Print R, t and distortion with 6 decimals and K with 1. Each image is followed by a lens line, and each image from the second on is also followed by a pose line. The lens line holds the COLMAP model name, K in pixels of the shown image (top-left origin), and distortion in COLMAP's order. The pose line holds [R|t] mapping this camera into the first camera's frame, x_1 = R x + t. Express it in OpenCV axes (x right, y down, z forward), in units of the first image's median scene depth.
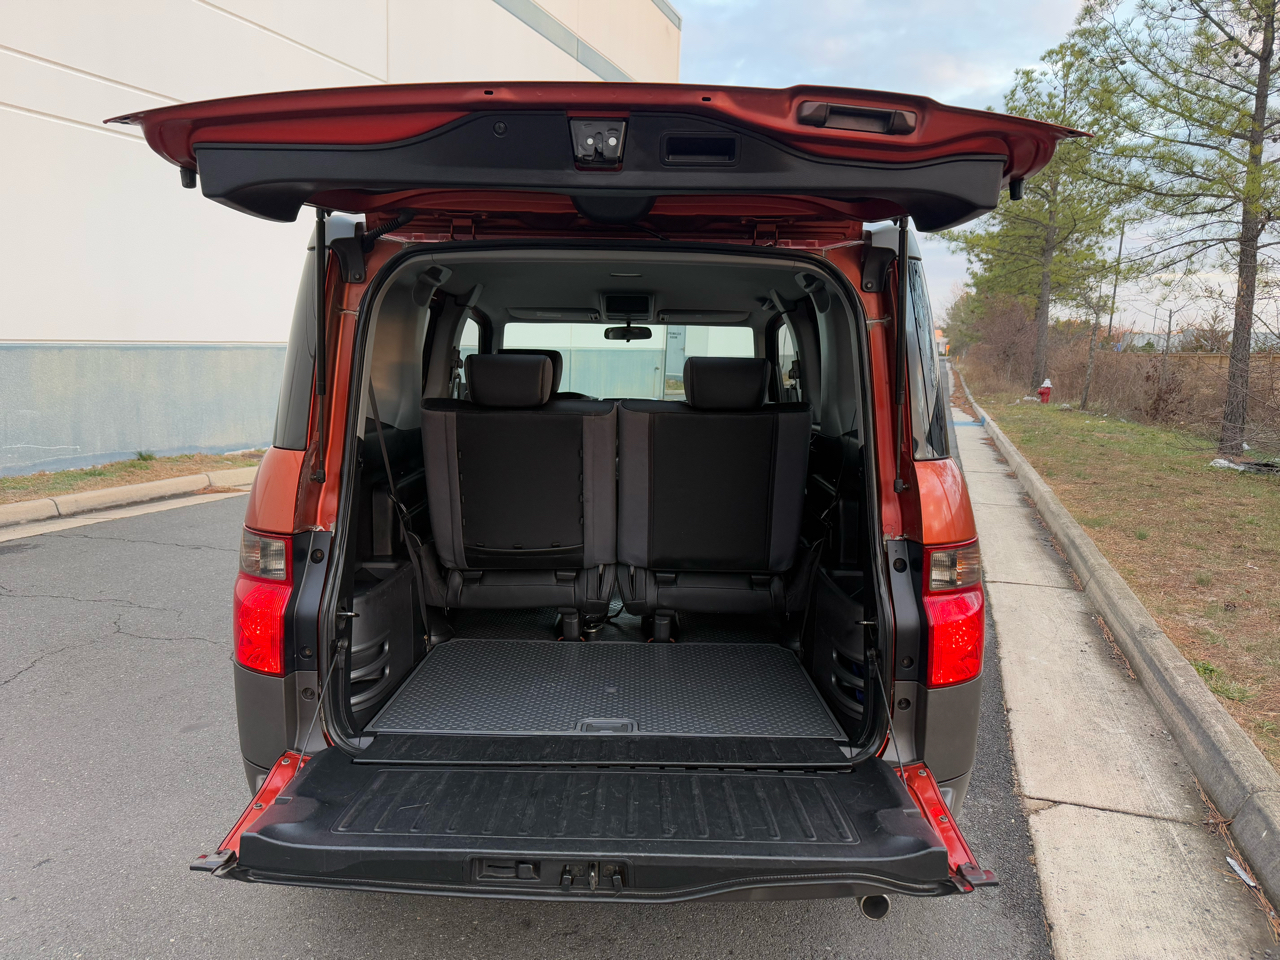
lens RADIAL K [[894.6, 0, 639.0], [0, 894.6, 491.2], [0, 0, 1]] dist [0.016497, -0.020283]
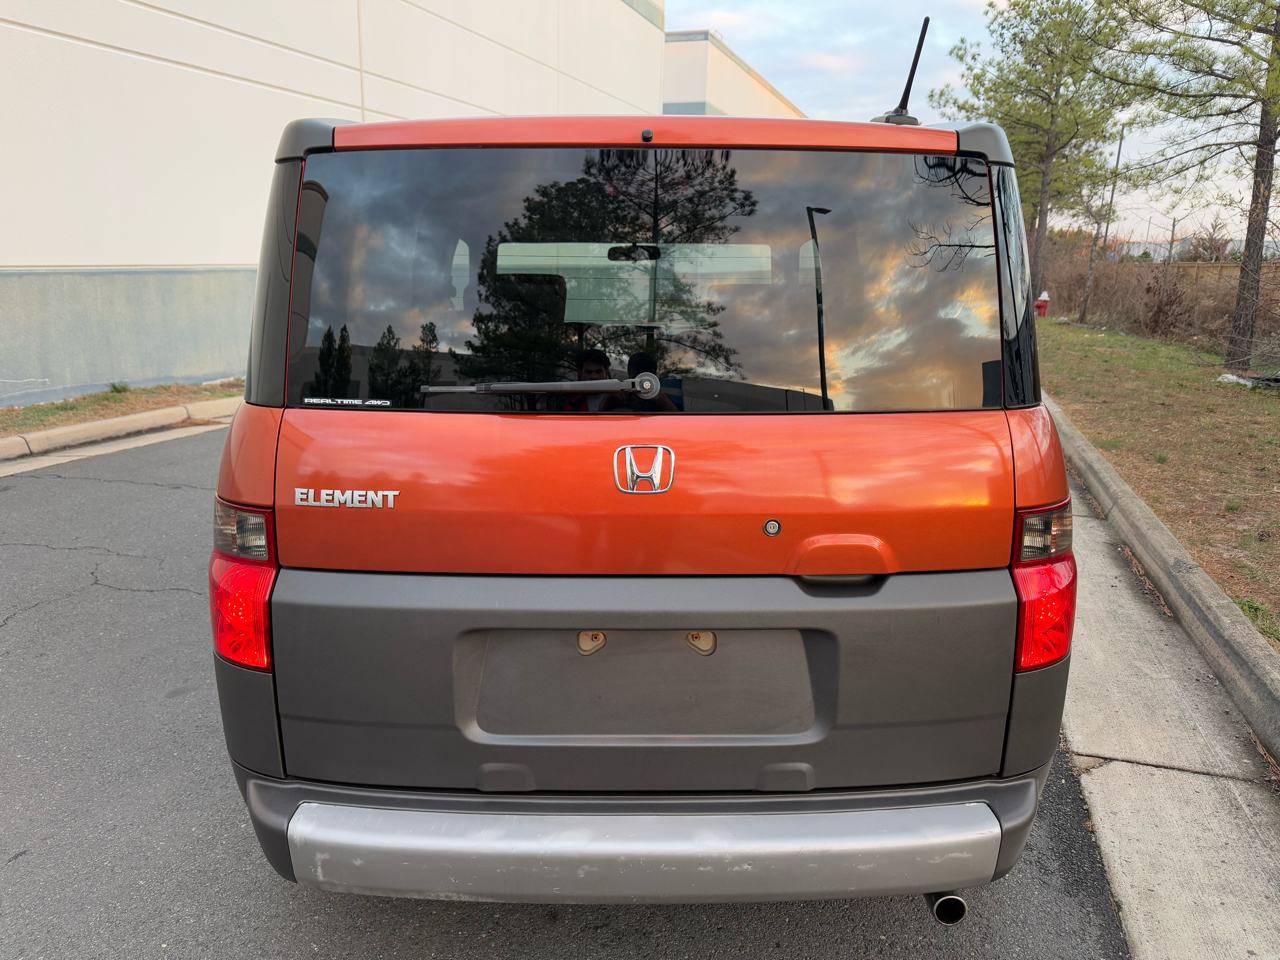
lens RADIAL K [[894.6, 0, 639.2], [0, 894.6, 490.8], [0, 0, 1]] dist [0.016497, -0.020283]
pose [[0.999795, -0.015671, 0.012852, -0.022410], [0.014458, 0.995877, 0.089550, -0.016837], [-0.014203, -0.089346, 0.995899, 0.066461]]
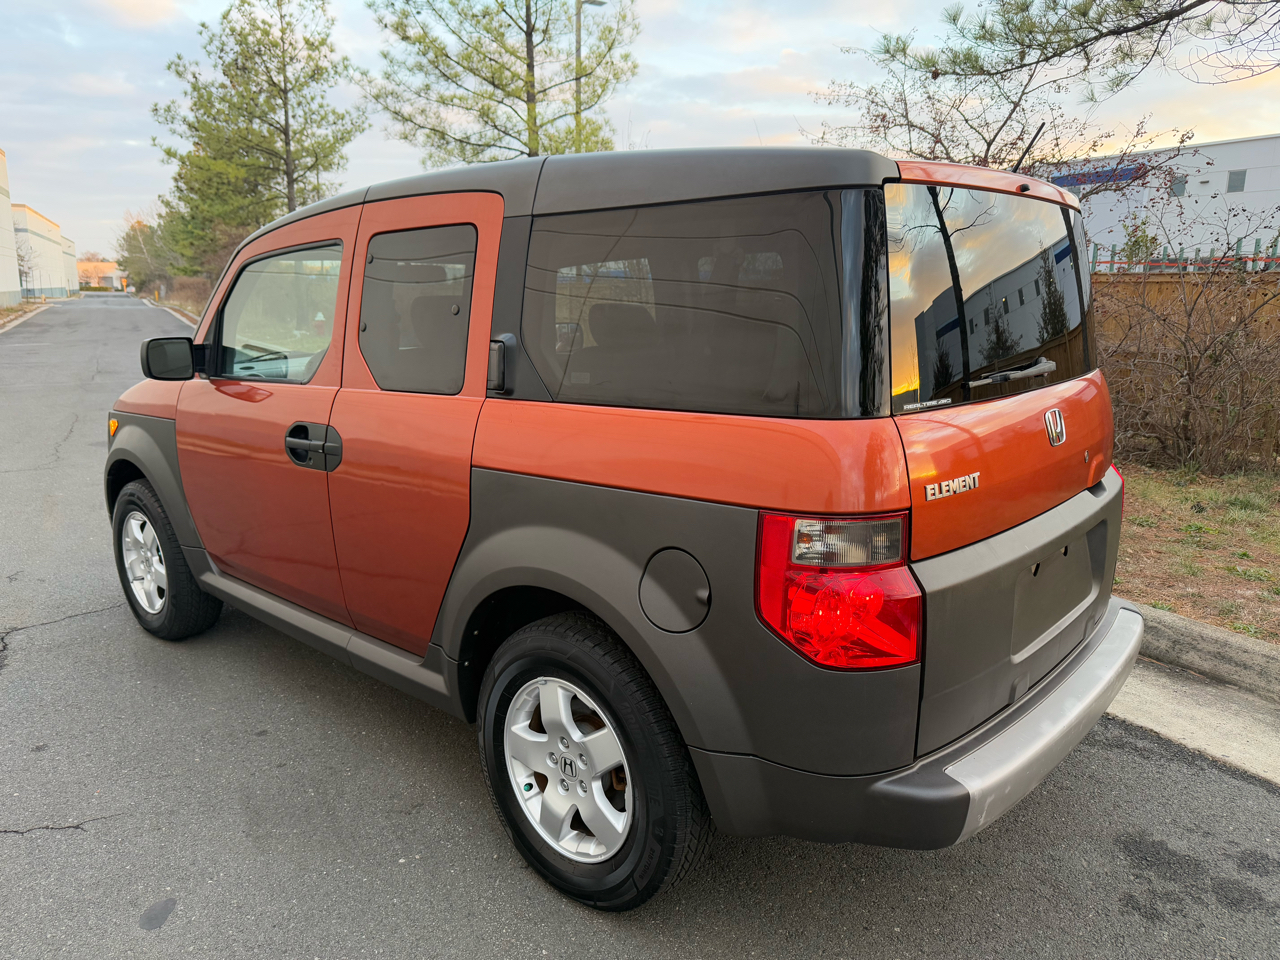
lens RADIAL K [[894.6, 0, 635.4], [0, 894.6, 487.9], [0, 0, 1]] dist [0.016497, -0.020283]
pose [[0.662959, -0.186833, 0.724968, -0.532102], [0.137058, 0.982283, 0.127811, -0.055202], [-0.736003, 0.014629, 0.676820, 0.255885]]
